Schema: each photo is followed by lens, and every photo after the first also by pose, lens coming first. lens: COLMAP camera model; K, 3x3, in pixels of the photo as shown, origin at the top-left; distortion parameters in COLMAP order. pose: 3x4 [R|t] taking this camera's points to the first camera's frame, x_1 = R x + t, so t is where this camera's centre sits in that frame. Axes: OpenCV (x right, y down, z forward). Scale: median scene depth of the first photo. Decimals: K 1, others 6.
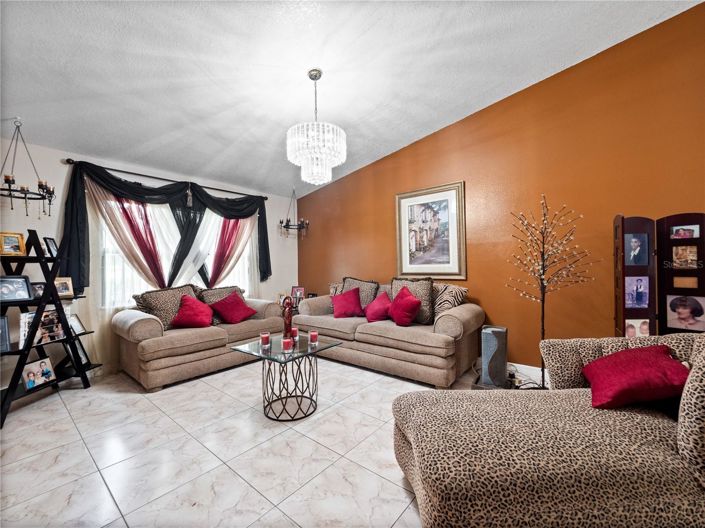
lens RADIAL K [[305.6, 0, 350.6], [0, 305.6, 266.7], [0, 0, 1]] dist [-0.004980, -0.001077]
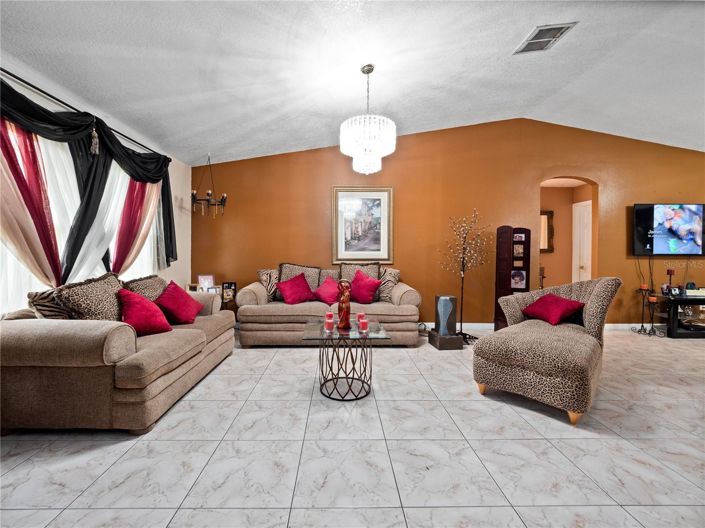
lens RADIAL K [[305.6, 0, 351.3], [0, 305.6, 262.4], [0, 0, 1]] dist [-0.004980, -0.001077]
pose [[0.744774, -0.001235, 0.667316, -0.579567], [-0.013824, 0.999755, 0.017279, 0.014959], [-0.667174, -0.022094, 0.744574, 0.157792]]
